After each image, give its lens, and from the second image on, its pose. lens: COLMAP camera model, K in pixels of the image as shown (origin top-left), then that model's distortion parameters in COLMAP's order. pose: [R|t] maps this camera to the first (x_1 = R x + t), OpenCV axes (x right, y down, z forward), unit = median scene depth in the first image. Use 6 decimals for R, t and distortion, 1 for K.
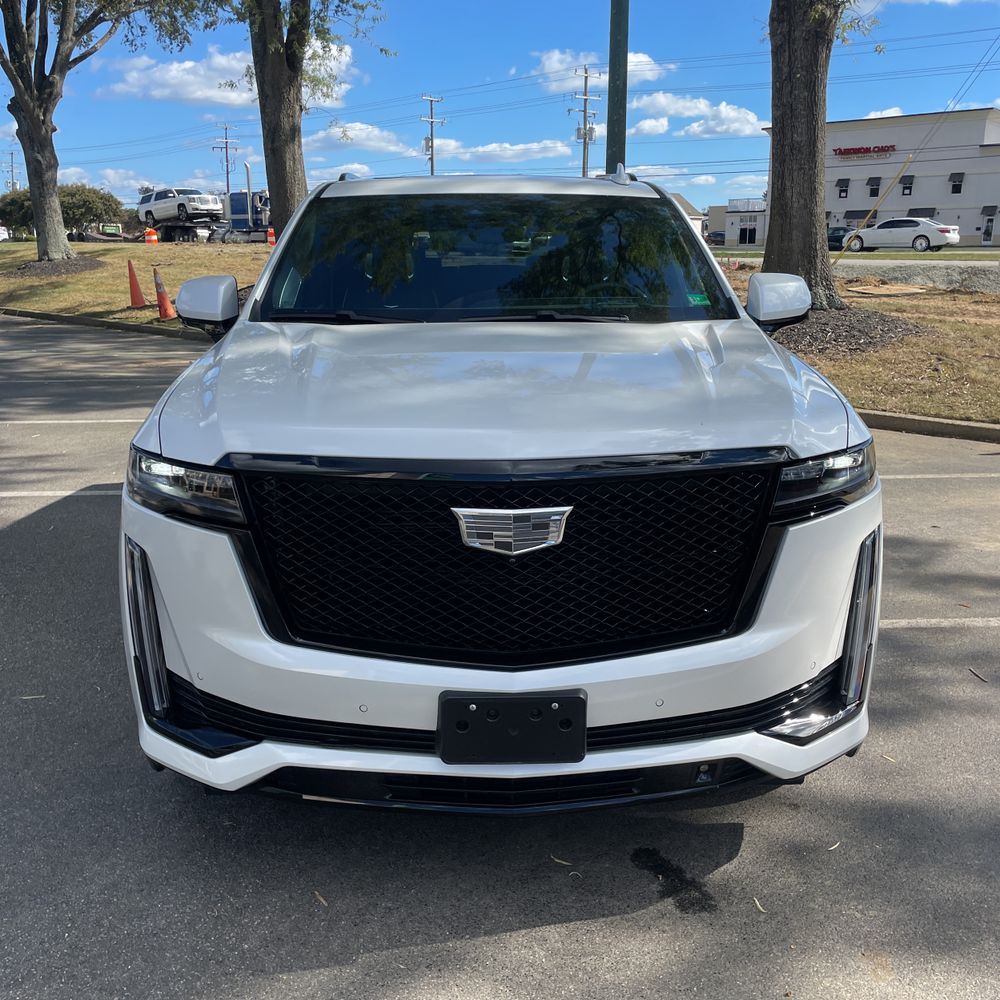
lens RADIAL K [[1020.3, 0, 498.9], [0, 1020.3, 516.5], [0, 0, 1]] dist [0.097124, -0.133441]
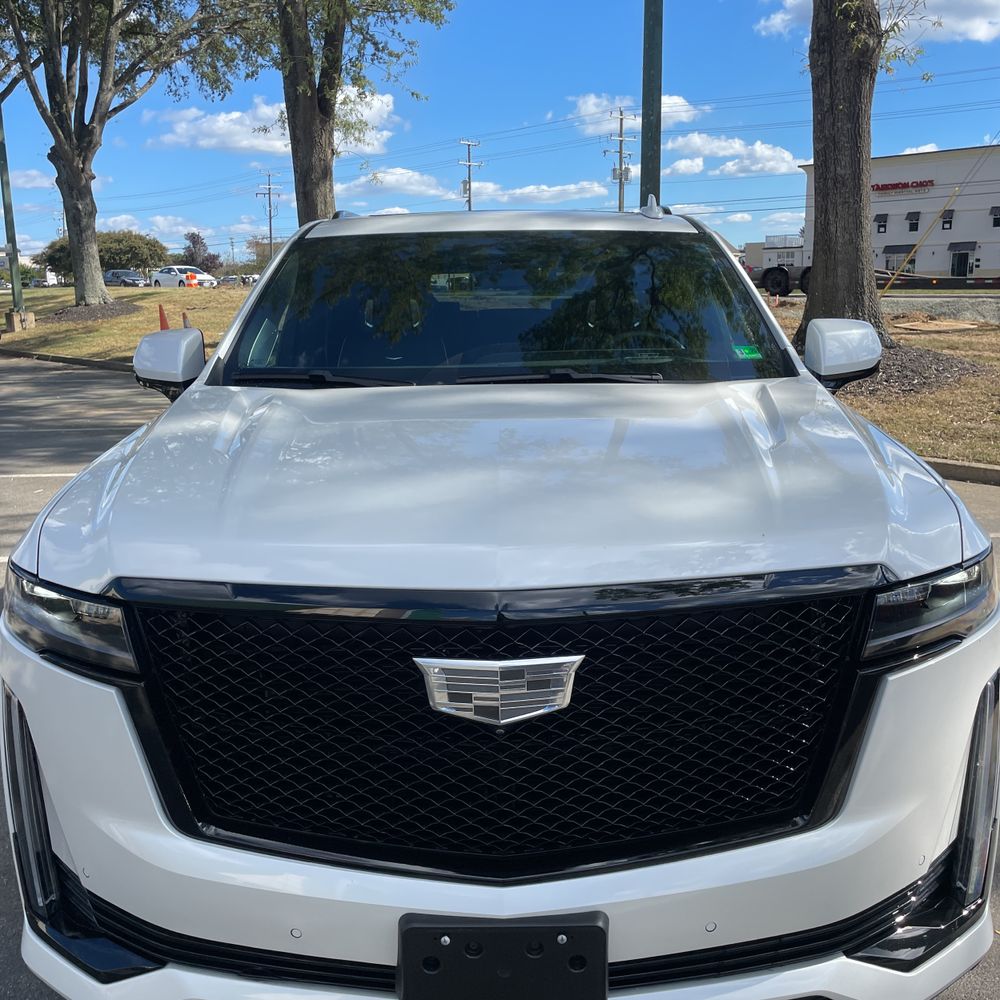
lens RADIAL K [[1017.2, 0, 500.0], [0, 1017.2, 500.0], [0, 0, 1]] dist [0.094385, -0.121183]
pose [[0.999307, -0.004277, -0.036972, 0.005125], [0.002430, 0.998753, -0.049864, -0.010550], [0.037139, 0.049740, 0.998071, 0.035655]]
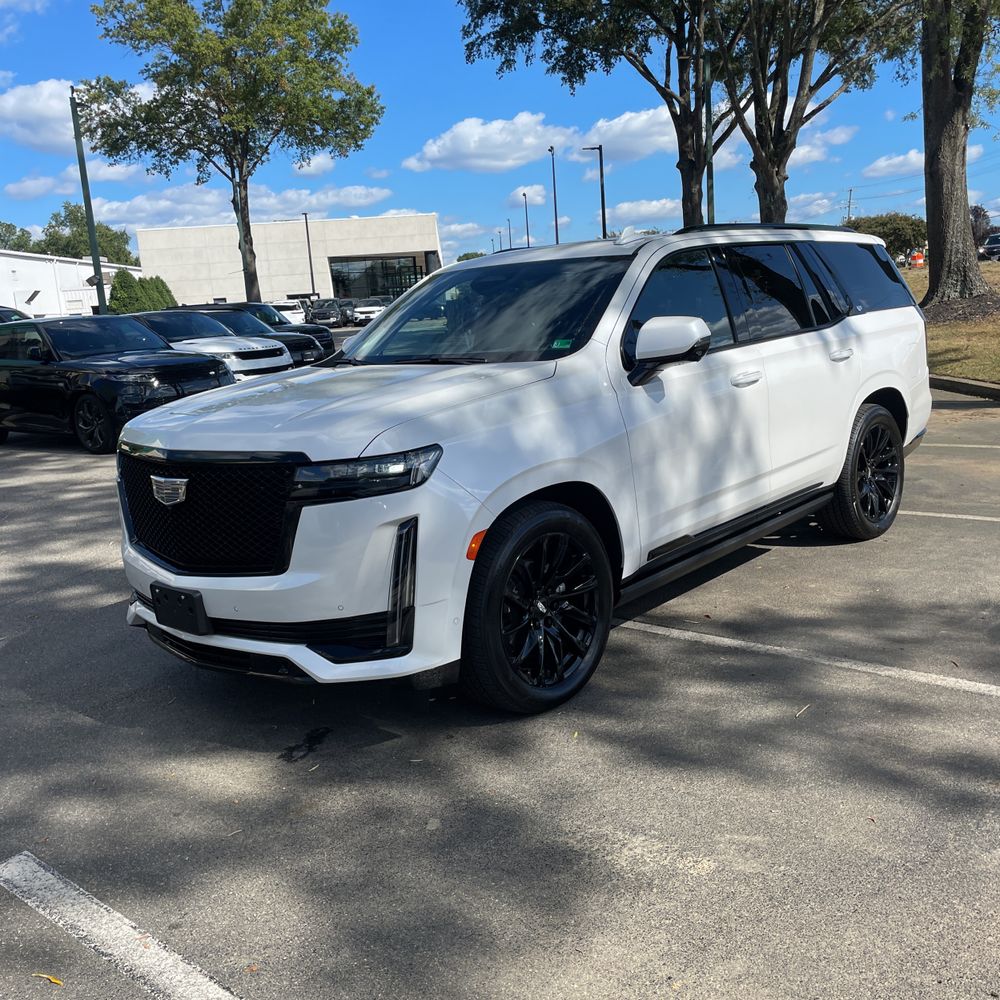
lens RADIAL K [[1017.2, 0, 500.0], [0, 1017.2, 500.0], [0, 0, 1]] dist [0.094385, -0.121183]
pose [[0.716390, 0.081161, -0.692963, 0.207685], [-0.105626, 0.994379, 0.007267, -0.005599], [0.689658, 0.067989, 0.720936, 0.016615]]
